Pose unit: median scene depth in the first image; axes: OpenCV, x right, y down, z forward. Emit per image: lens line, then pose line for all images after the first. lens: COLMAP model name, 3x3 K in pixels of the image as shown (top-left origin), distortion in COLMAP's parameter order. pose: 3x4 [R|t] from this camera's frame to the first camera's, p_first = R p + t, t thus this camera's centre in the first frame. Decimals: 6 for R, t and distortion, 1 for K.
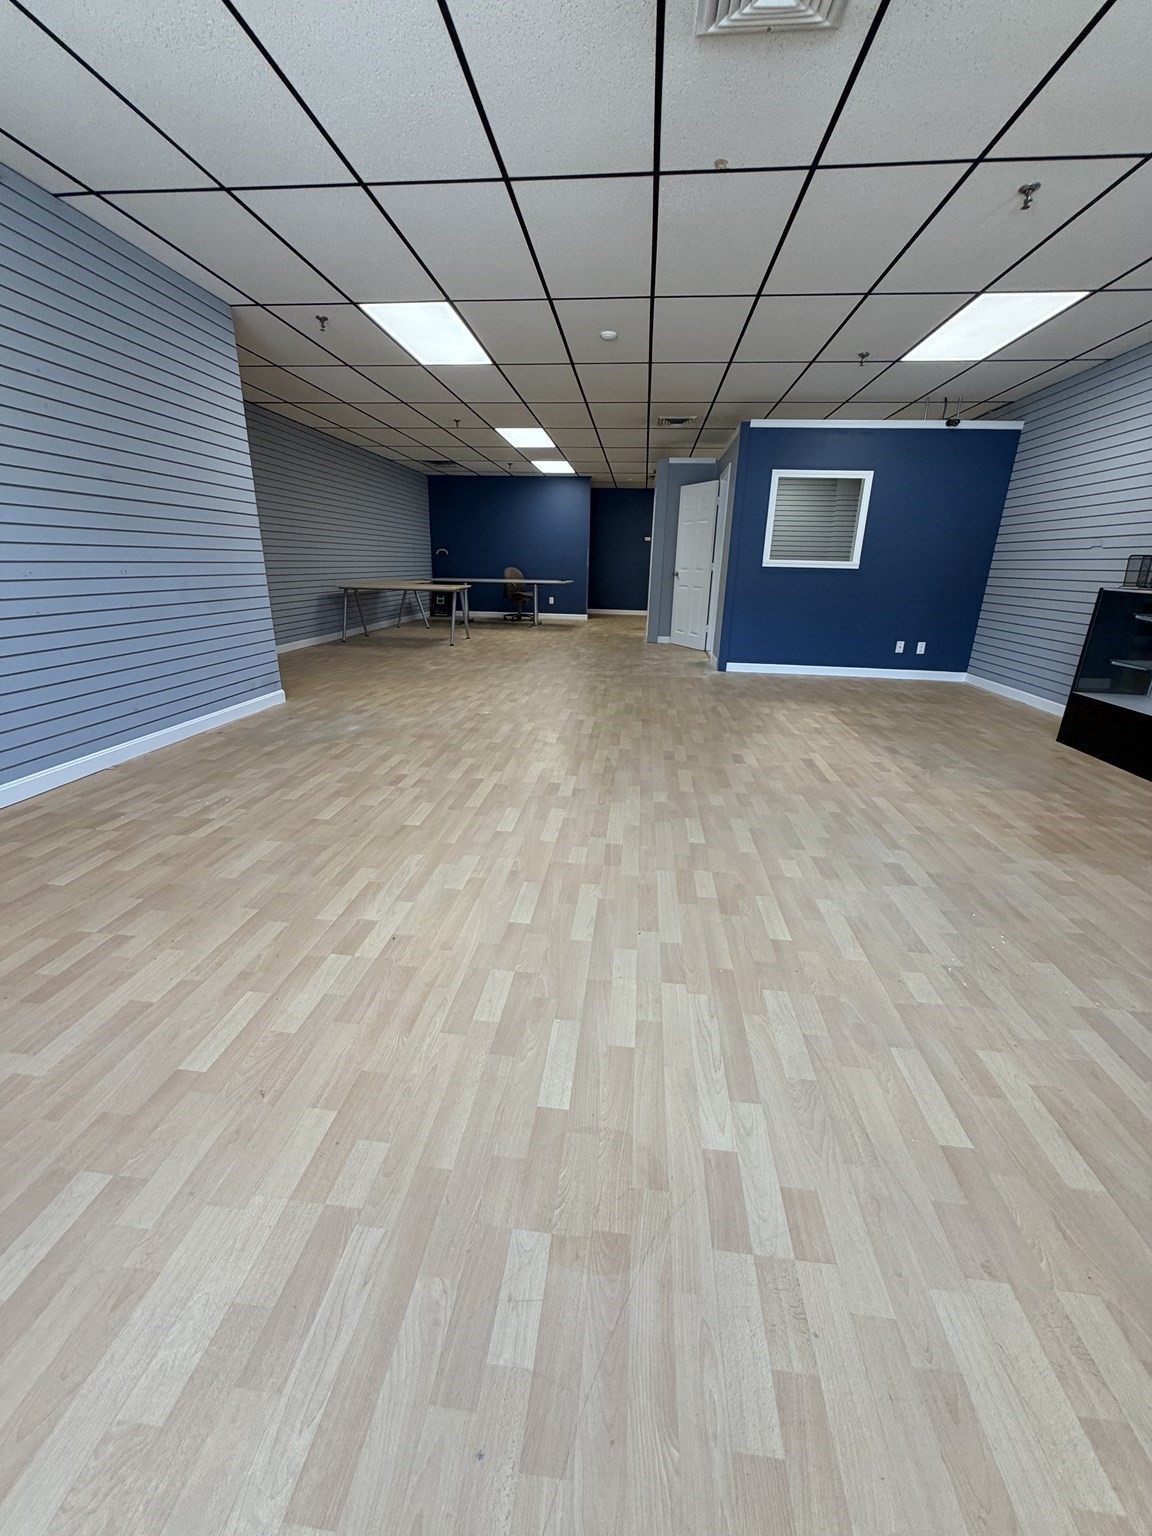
lens RADIAL K [[613.4, 0, 575.1], [0, 613.4, 764.4], [0, 0, 1]] dist [0.000177, 0.000287]
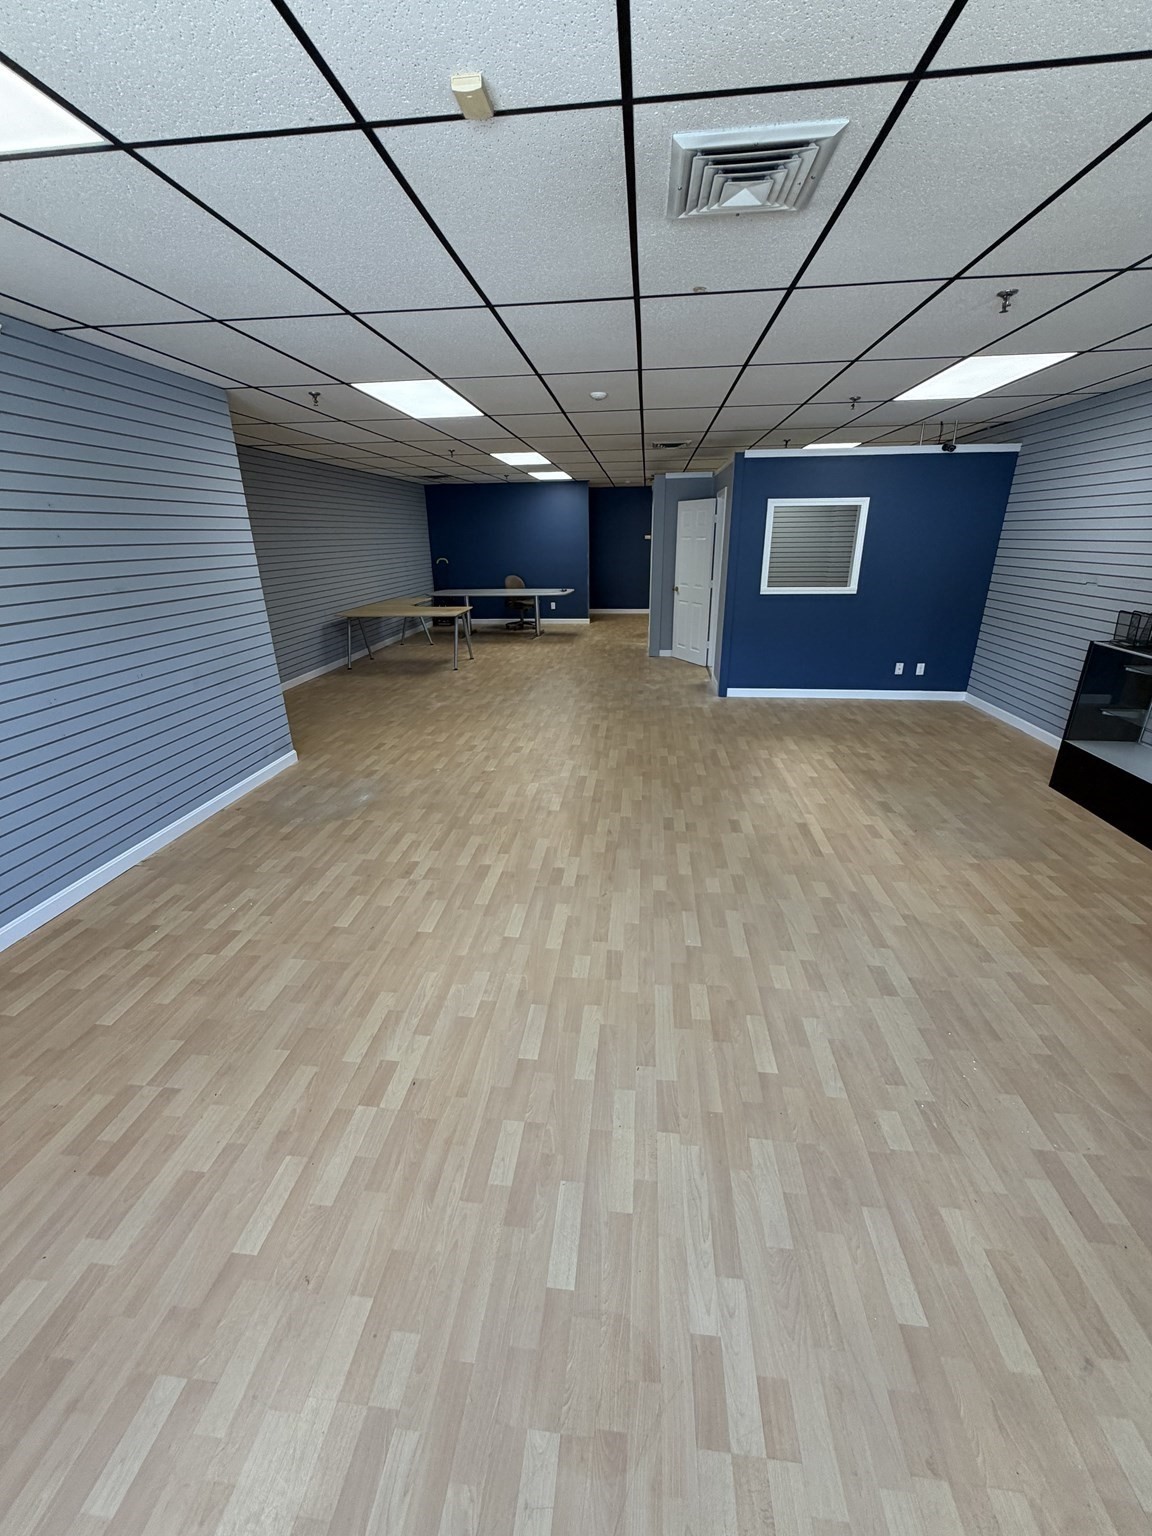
lens RADIAL K [[613.4, 0, 575.1], [0, 613.4, 764.4], [0, 0, 1]] dist [0.000177, 0.000287]
pose [[0.999358, -0.032360, -0.015345, 0.021906], [0.032972, 0.998594, 0.041501, -0.249631], [0.013980, -0.041980, 0.999021, -0.054627]]
